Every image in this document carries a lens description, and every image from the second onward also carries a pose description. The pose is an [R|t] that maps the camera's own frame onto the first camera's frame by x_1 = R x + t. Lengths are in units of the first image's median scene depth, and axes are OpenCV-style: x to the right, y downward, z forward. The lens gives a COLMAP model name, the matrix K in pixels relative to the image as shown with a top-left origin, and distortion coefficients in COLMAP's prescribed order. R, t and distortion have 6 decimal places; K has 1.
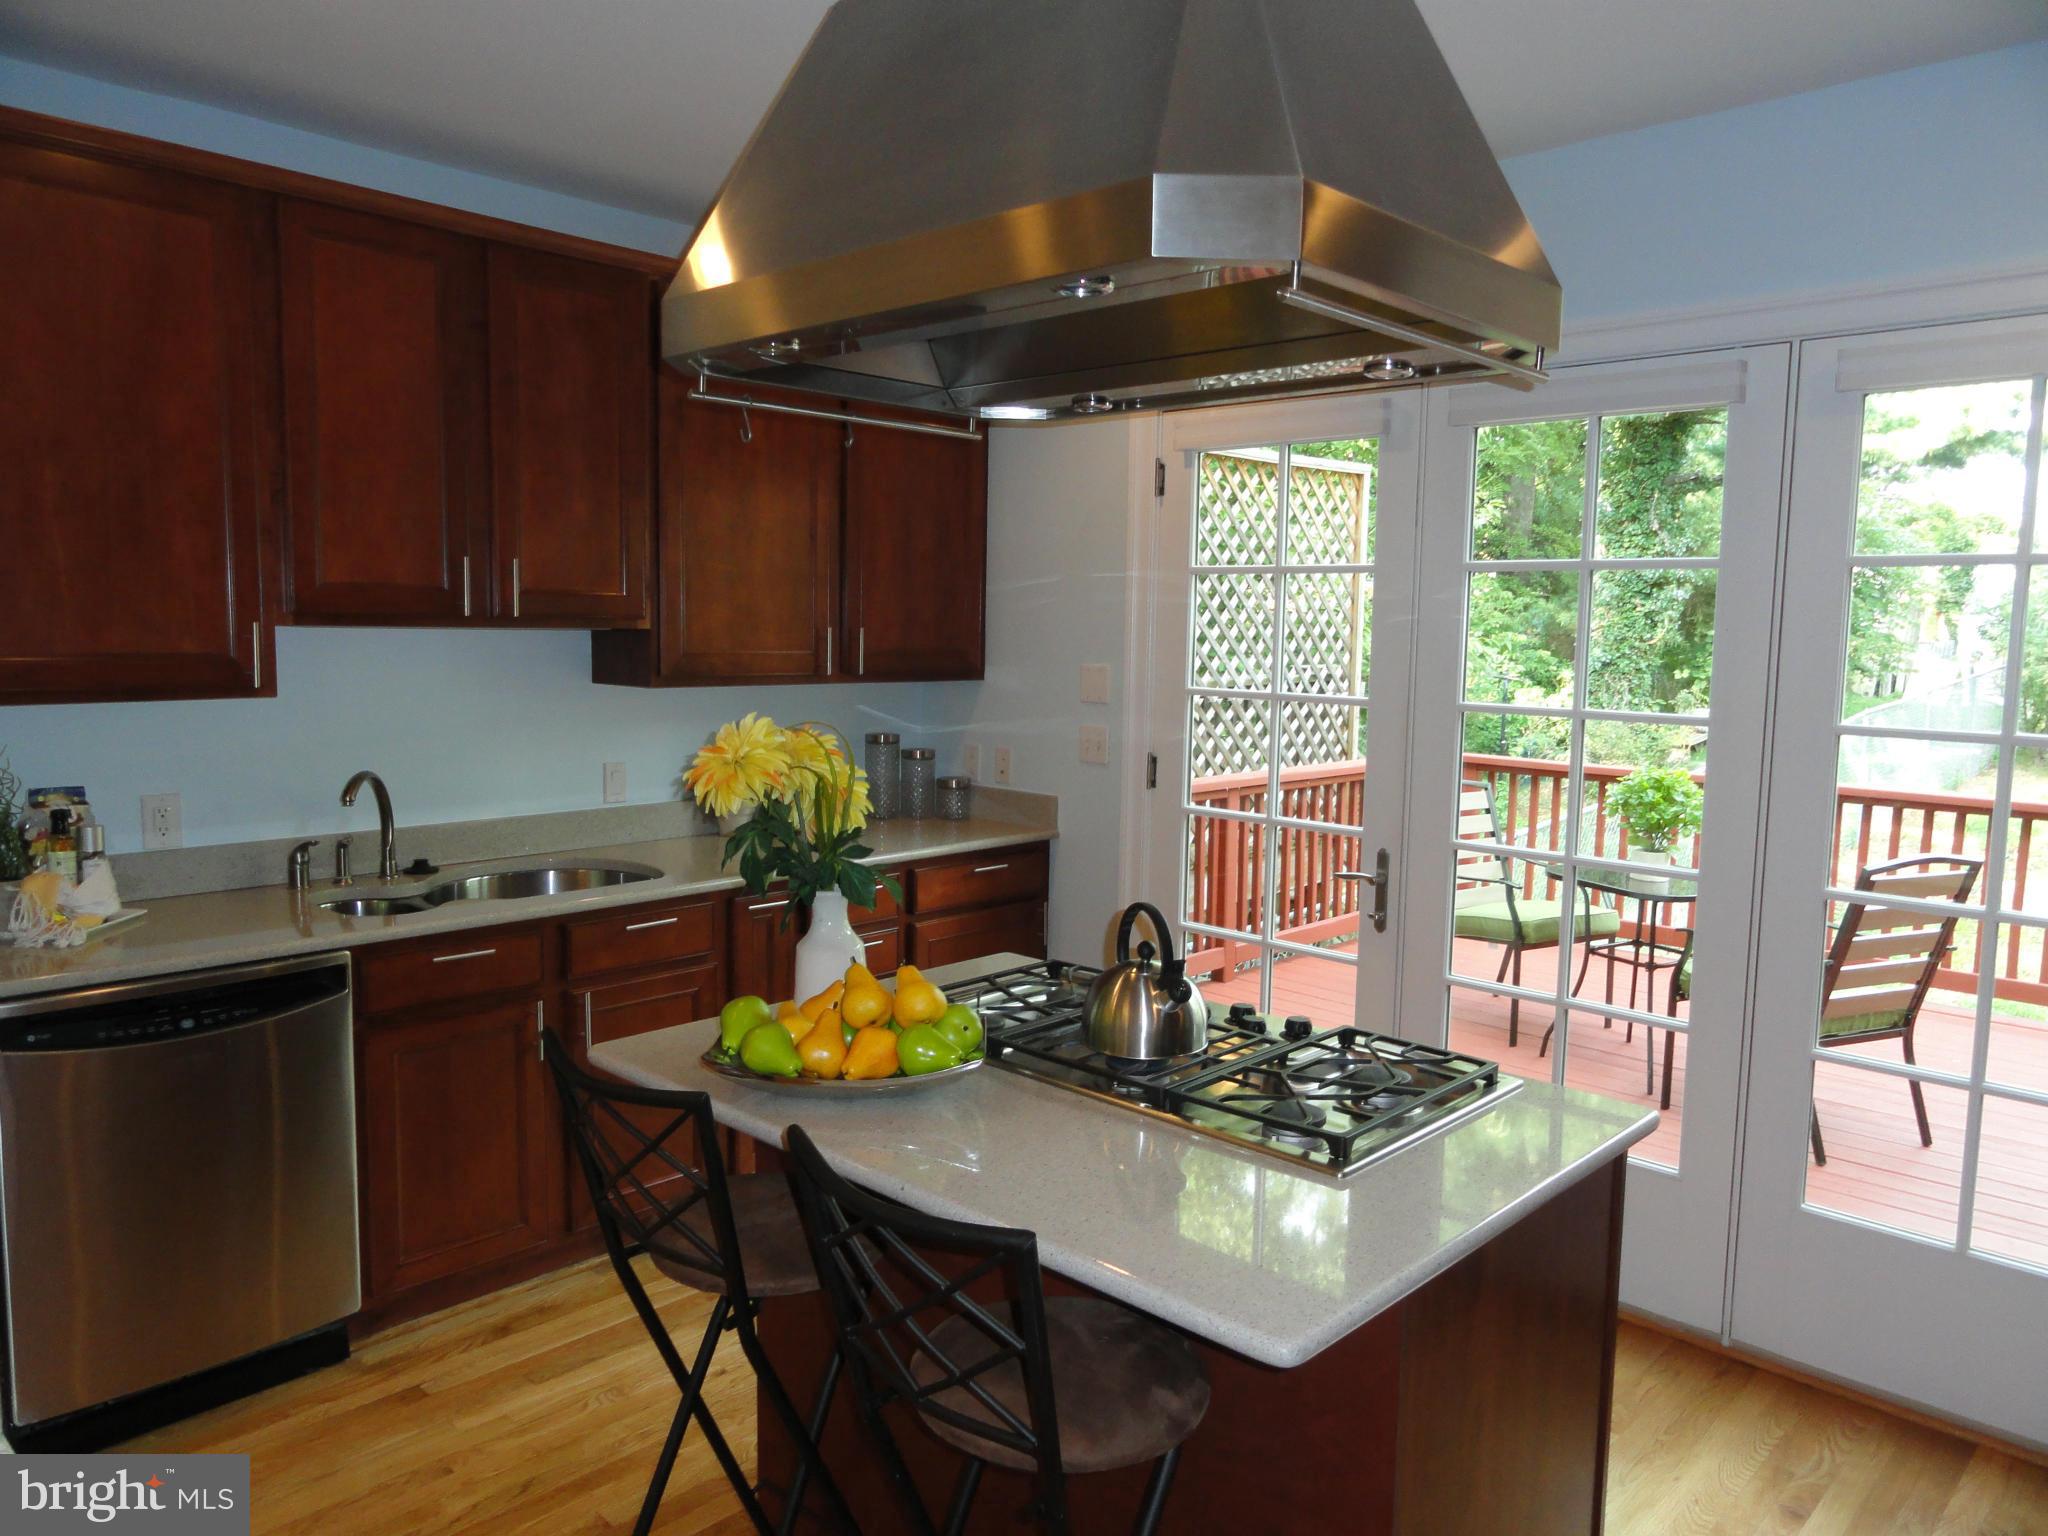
lens RADIAL K [[1435.4, 0, 1034.7], [0, 1435.4, 768.2], [0, 0, 1]] dist [0.002774, 0.001003]
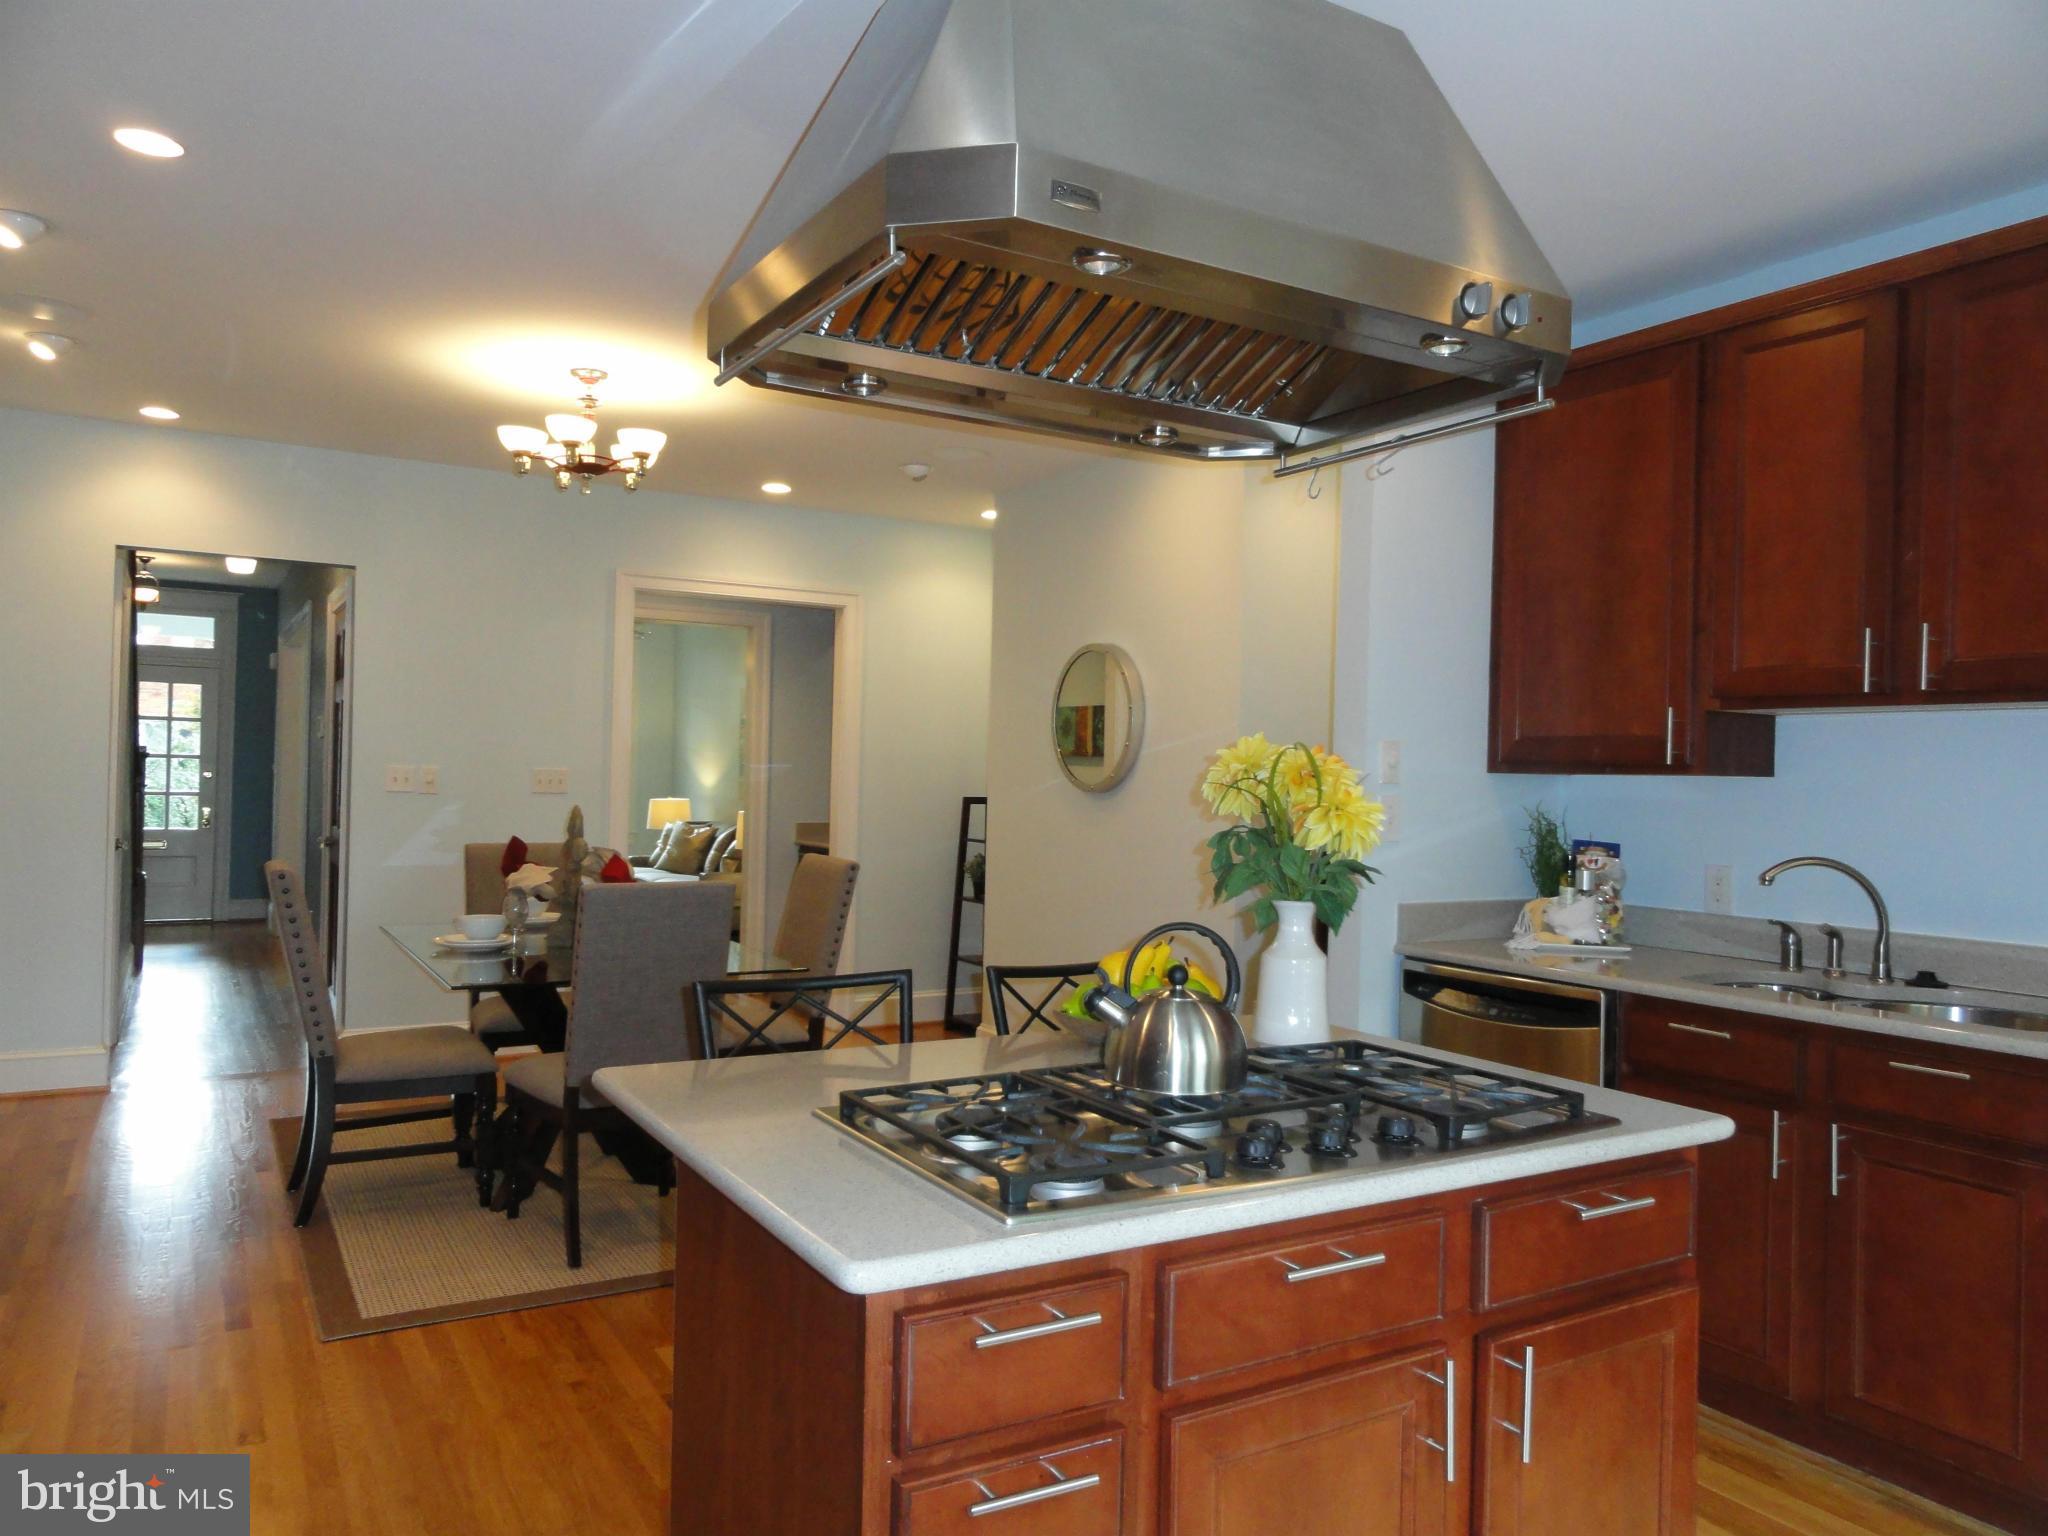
lens RADIAL K [[1435.4, 0, 1025.4], [0, 1435.4, 771.4], [0, 0, 1]] dist [0.002774, 0.001003]
pose [[-0.285322, -0.030383, -0.957950, 0.470127], [-0.129953, 0.991494, 0.007259, 0.004880], [0.949581, 0.126560, -0.286843, 0.570774]]
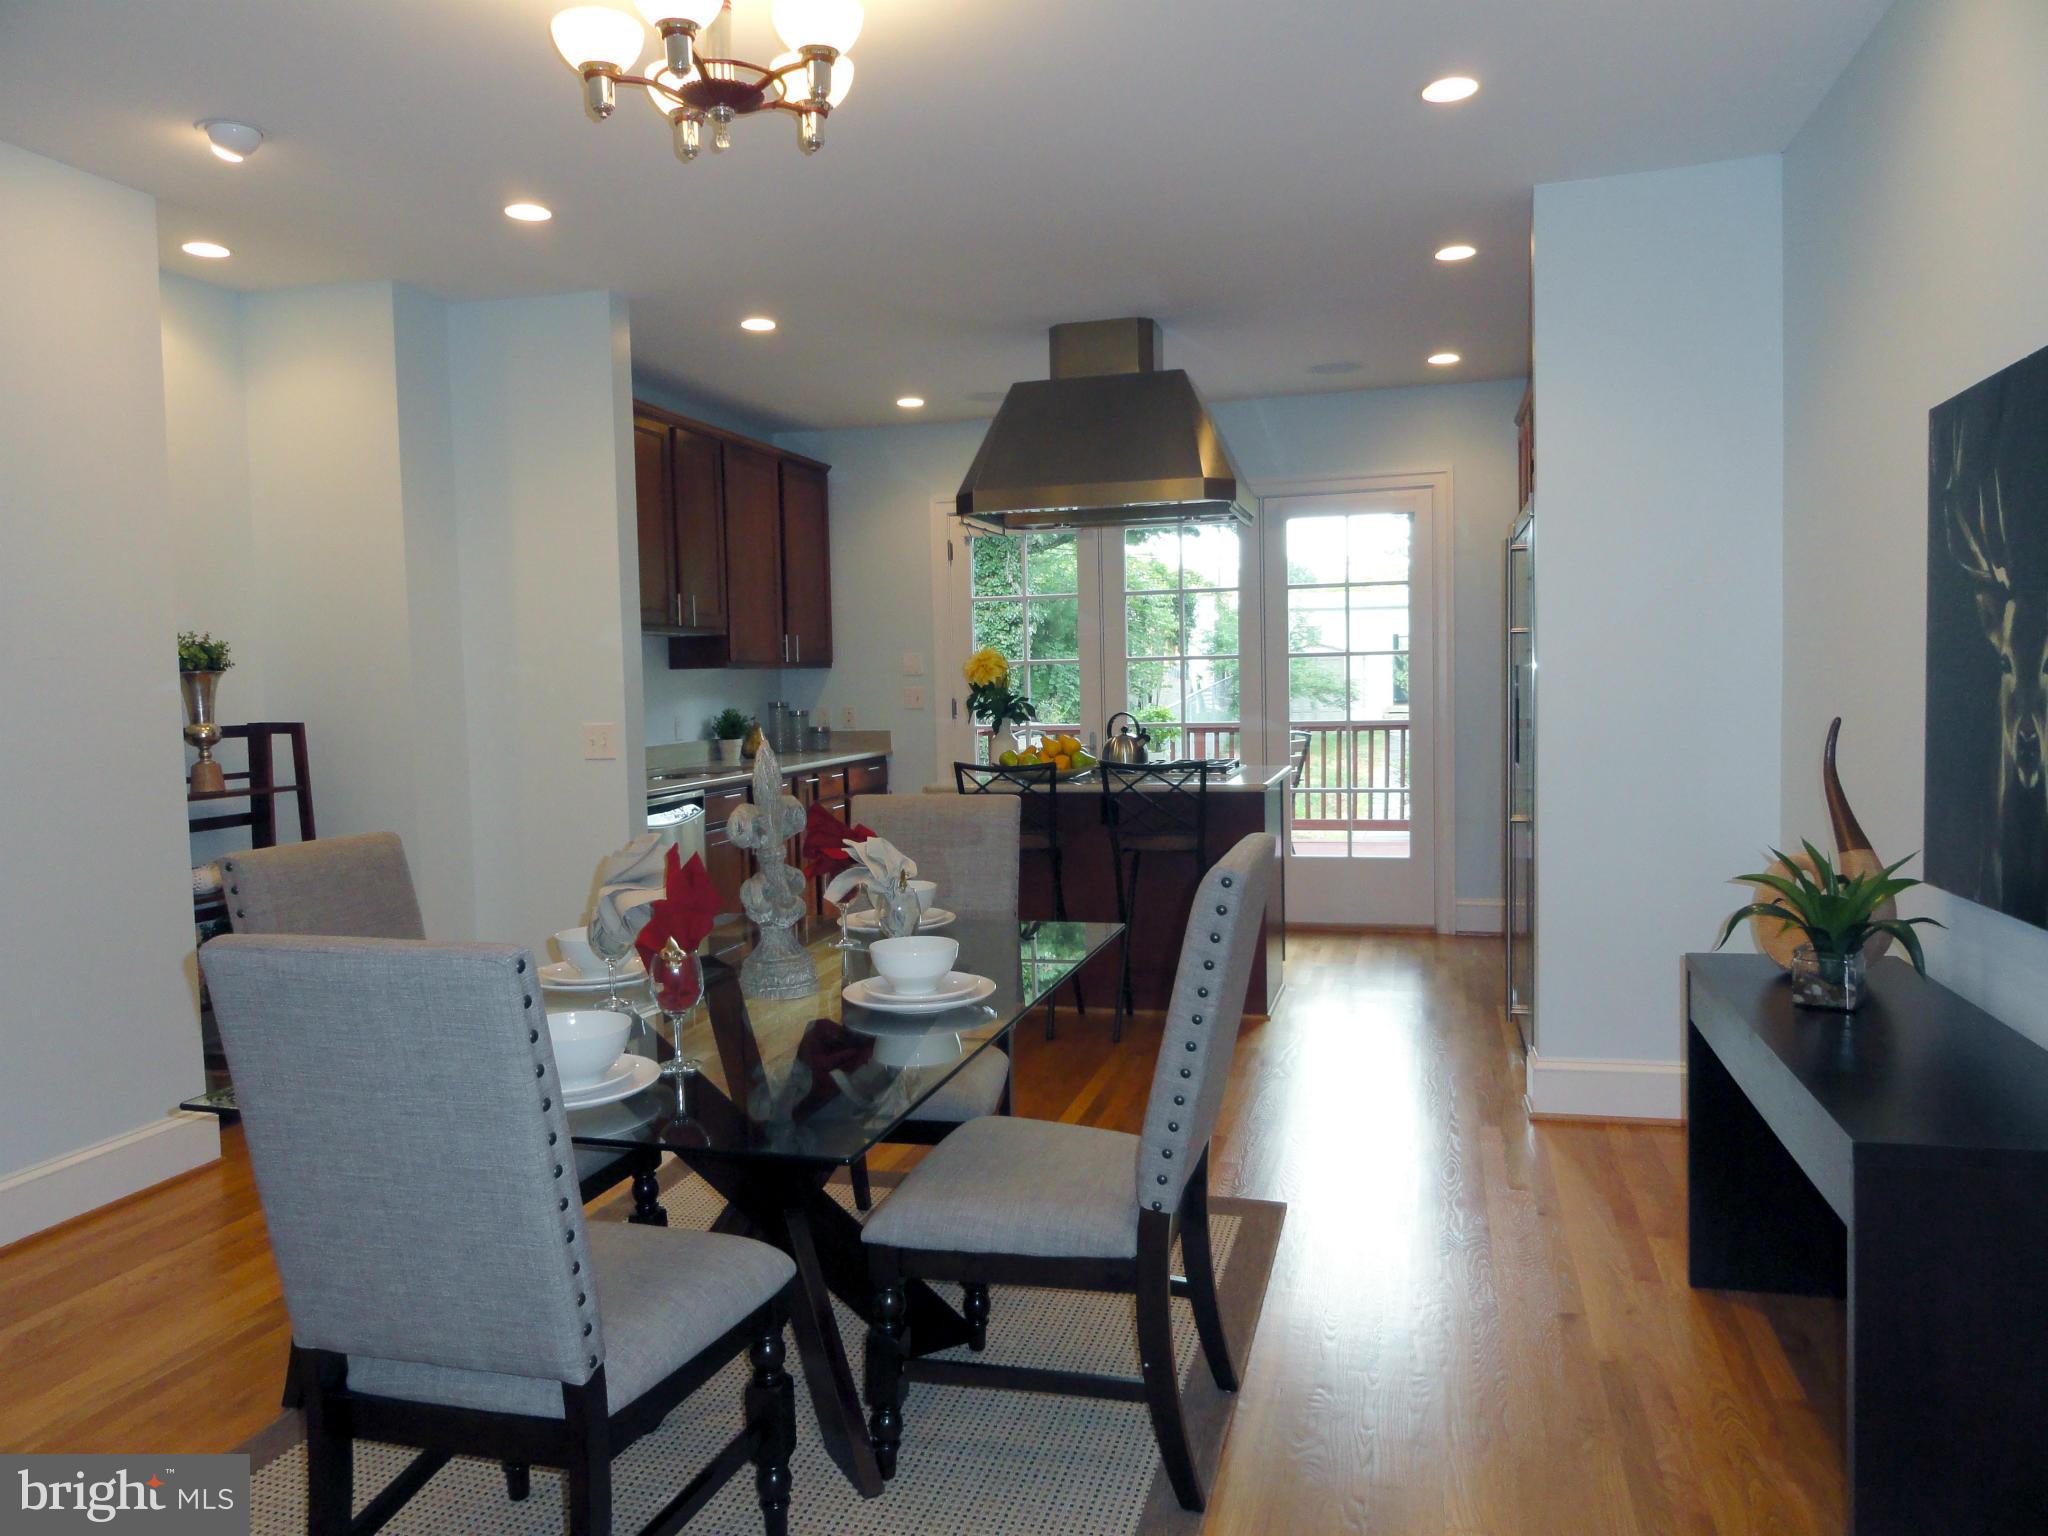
lens RADIAL K [[1435.4, 0, 1019.8], [0, 1435.4, 763.9], [0, 0, 1]] dist [0.002774, 0.001003]
pose [[0.888638, -0.067243, 0.453653, -0.637181], [0.086477, 0.996016, -0.021760, 0.111869], [-0.450382, 0.058568, 0.890913, -0.633631]]
